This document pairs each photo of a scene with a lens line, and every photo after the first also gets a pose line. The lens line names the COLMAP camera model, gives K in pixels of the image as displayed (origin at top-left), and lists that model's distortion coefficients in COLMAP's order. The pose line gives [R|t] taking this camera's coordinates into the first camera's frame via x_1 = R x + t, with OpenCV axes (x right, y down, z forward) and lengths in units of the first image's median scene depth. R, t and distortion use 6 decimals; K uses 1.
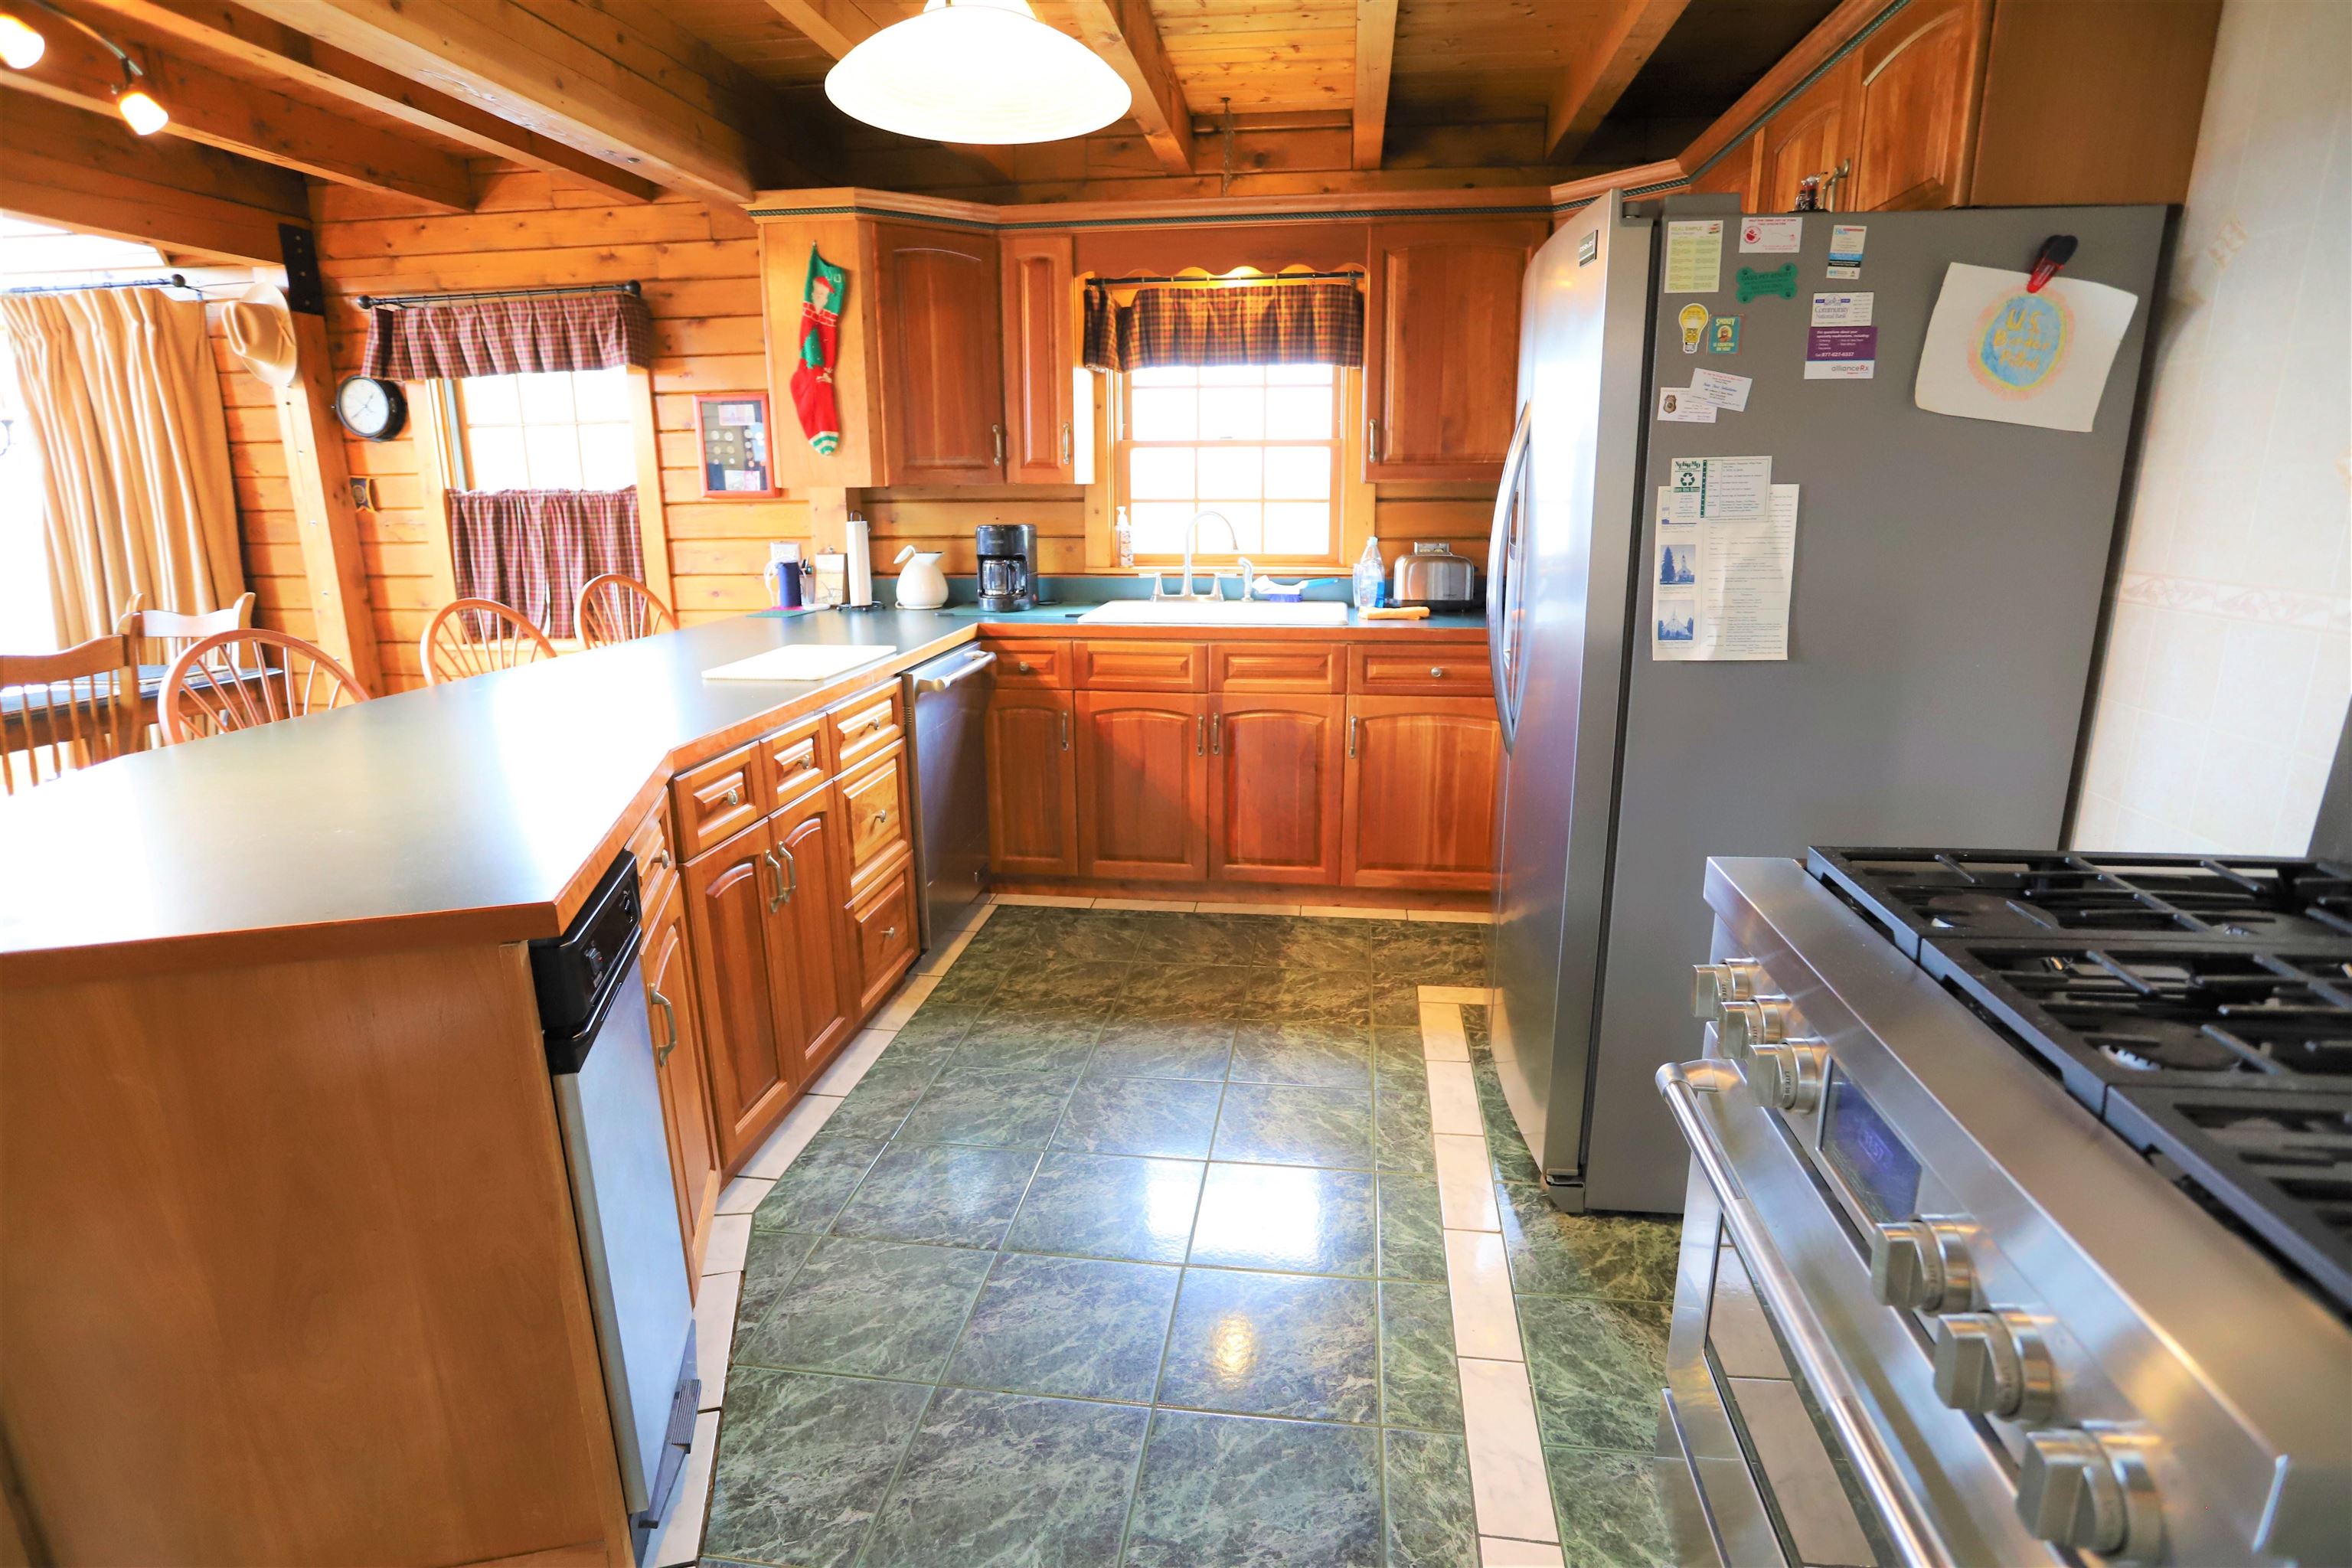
lens RADIAL K [[1186.5, 0, 1181.6], [0, 1186.5, 774.6], [0, 0, 1]] dist [-0.058523, 0.027266]
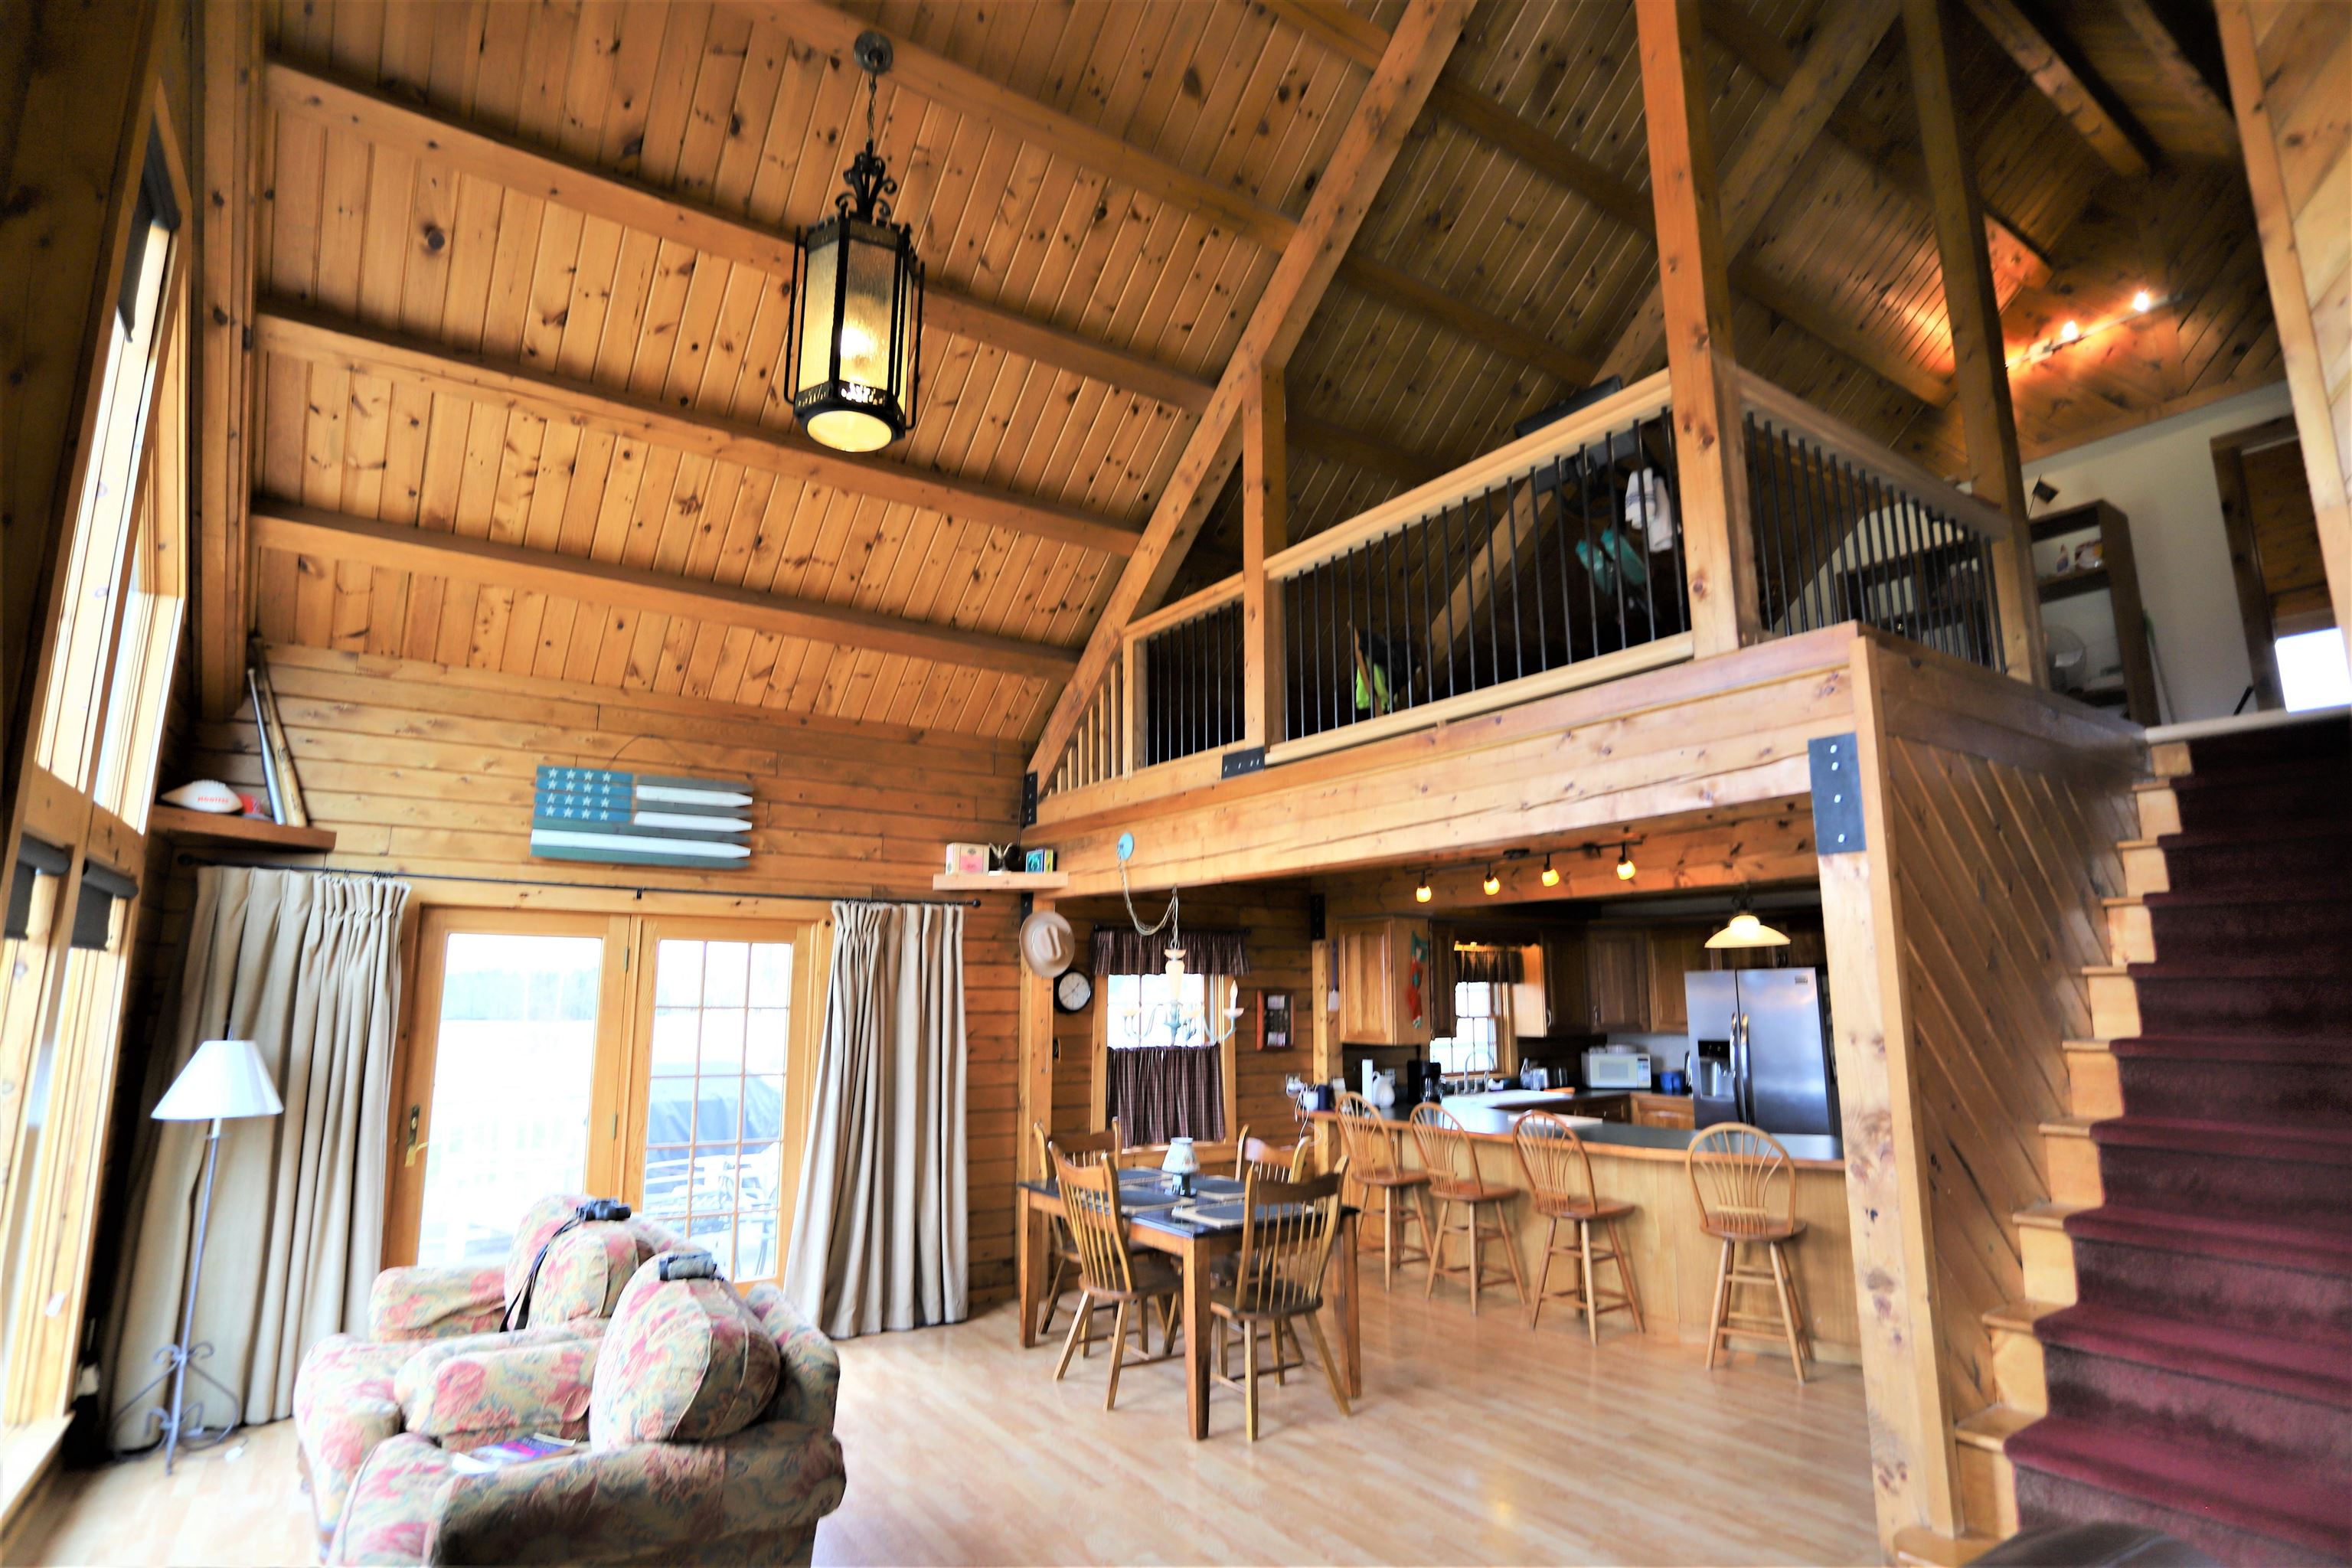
lens RADIAL K [[1186.5, 0, 1181.6], [0, 1186.5, 774.6], [0, 0, 1]] dist [-0.058523, 0.027266]
pose [[0.734298, 0.127709, 0.666706, -2.045957], [0.158610, 0.922680, -0.351432, -0.022409], [-0.660038, 0.363803, 0.657266, -0.240034]]
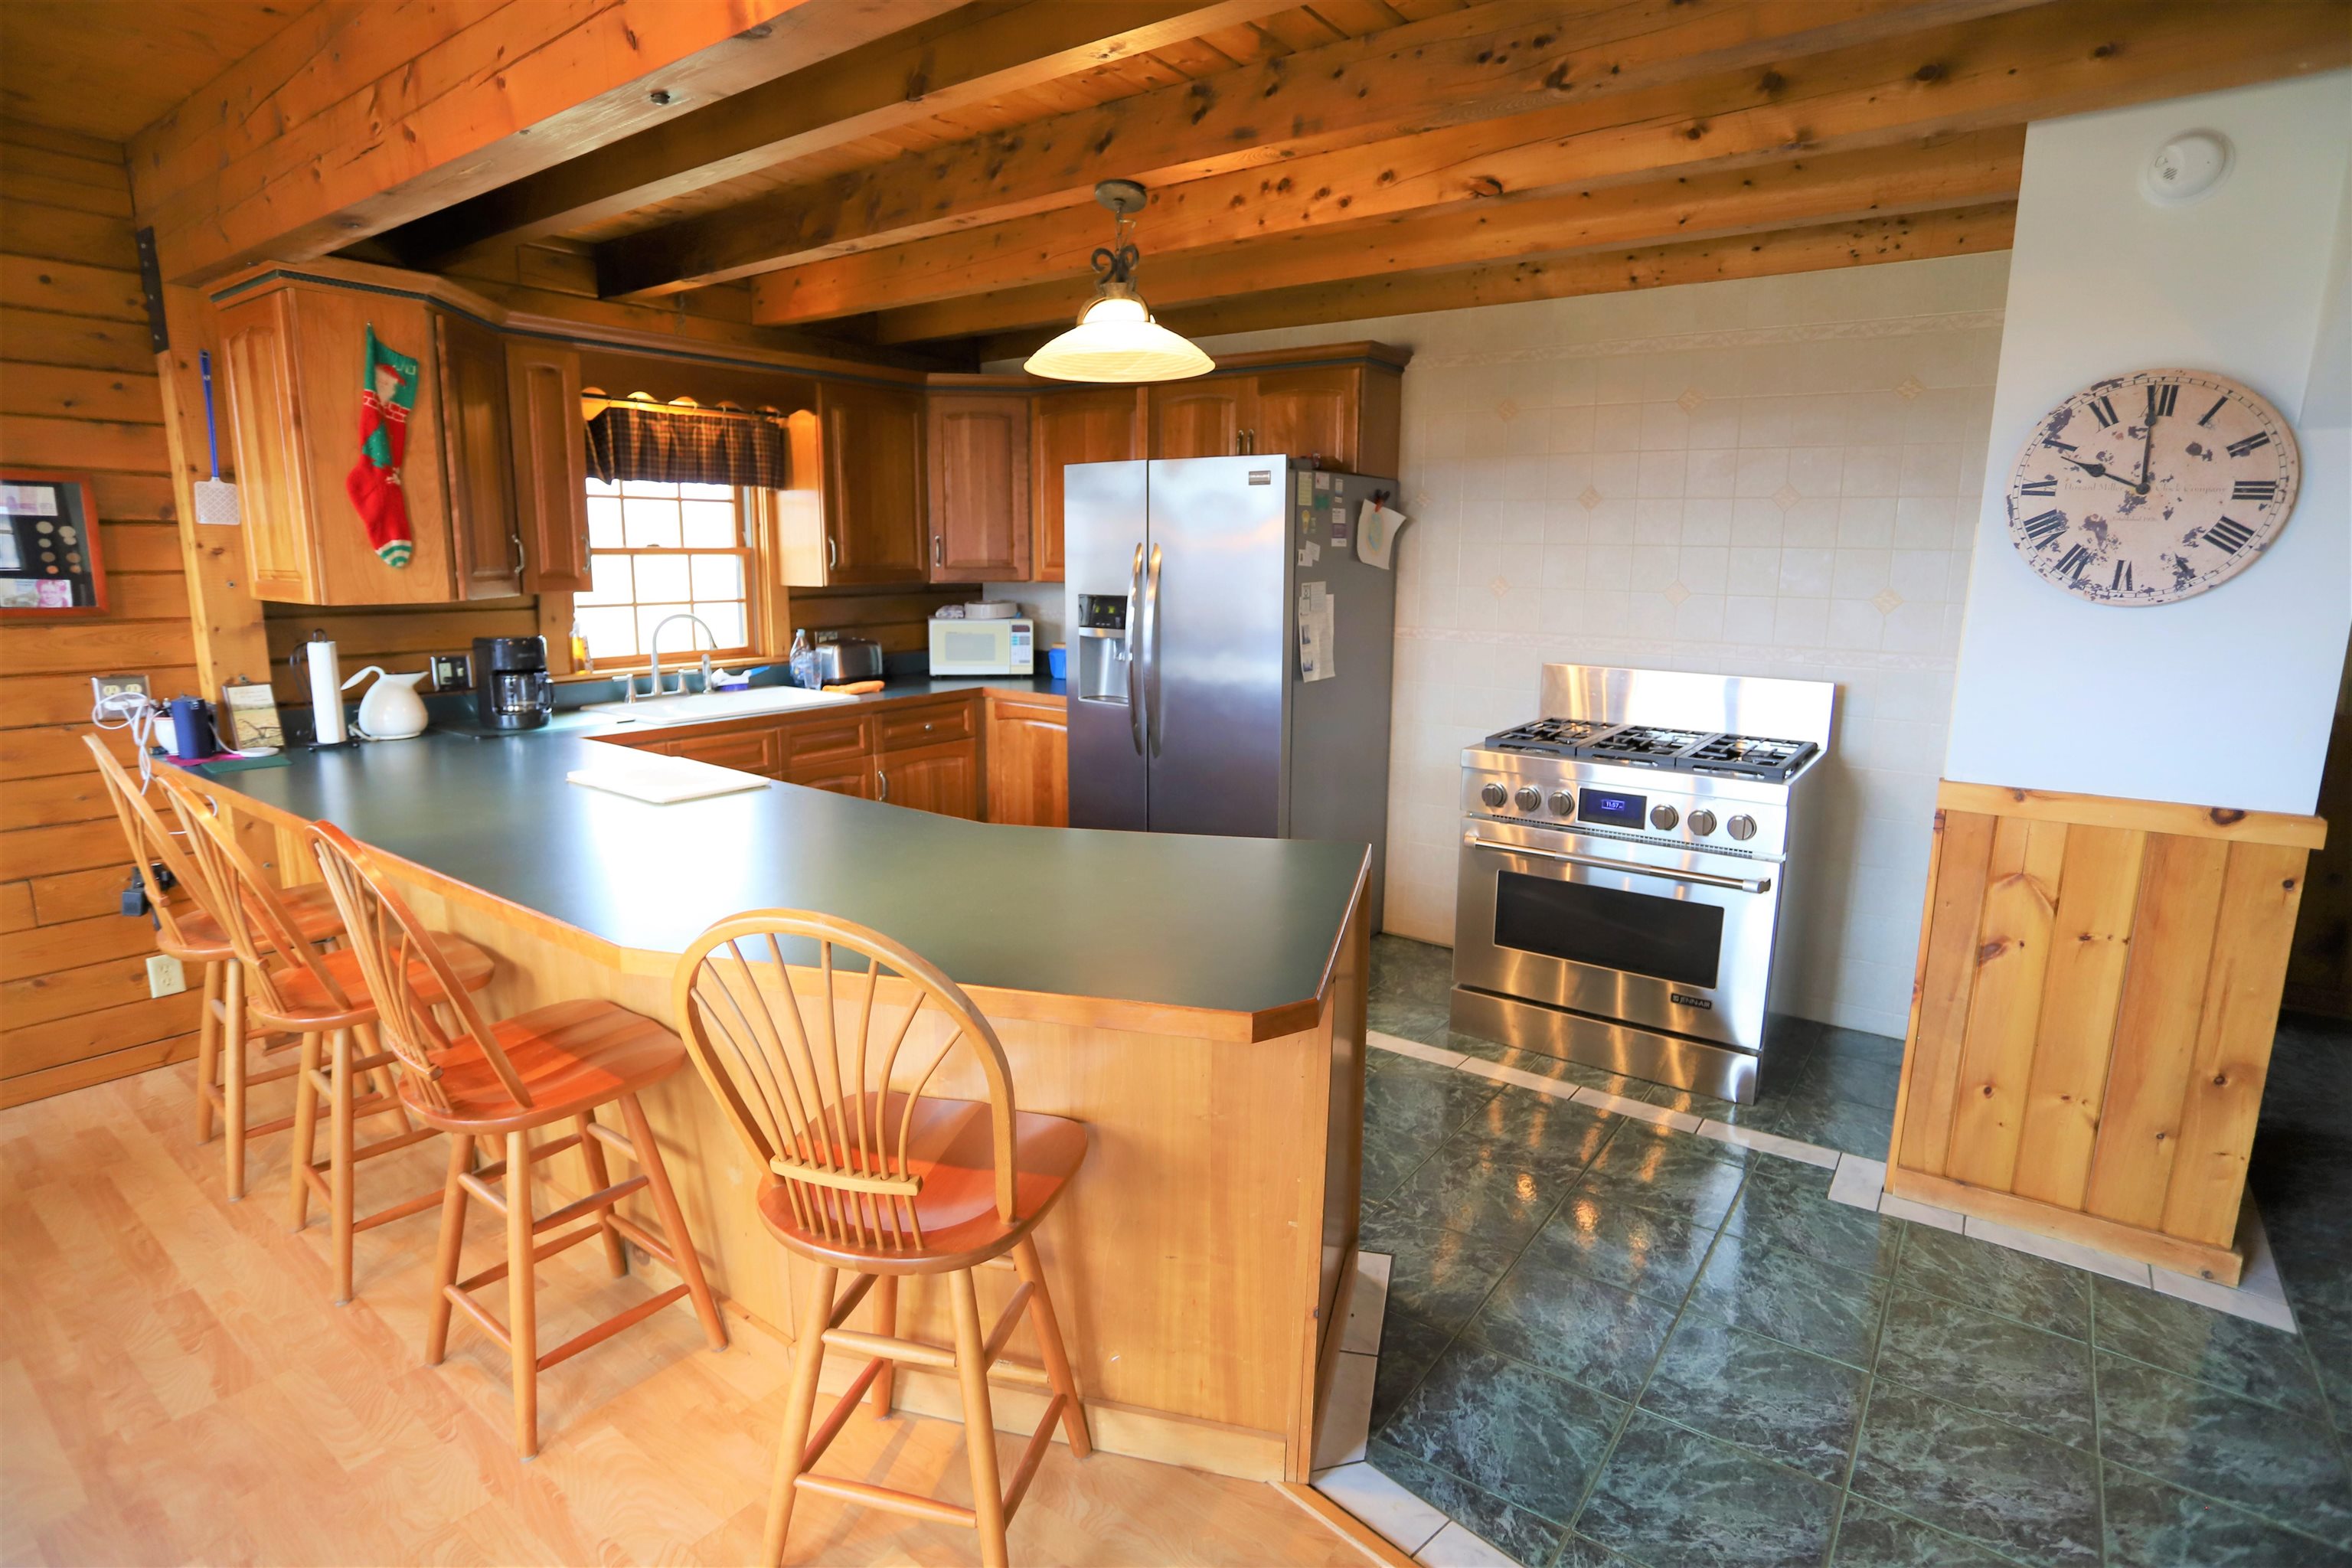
lens RADIAL K [[1186.5, 0, 1181.6], [0, 1186.5, 774.6], [0, 0, 1]] dist [-0.058523, 0.027266]
pose [[0.474273, -0.154153, 0.866777, -0.793873], [0.200472, 0.977596, 0.064170, -0.061837], [-0.857249, 0.143331, 0.494551, 0.107218]]
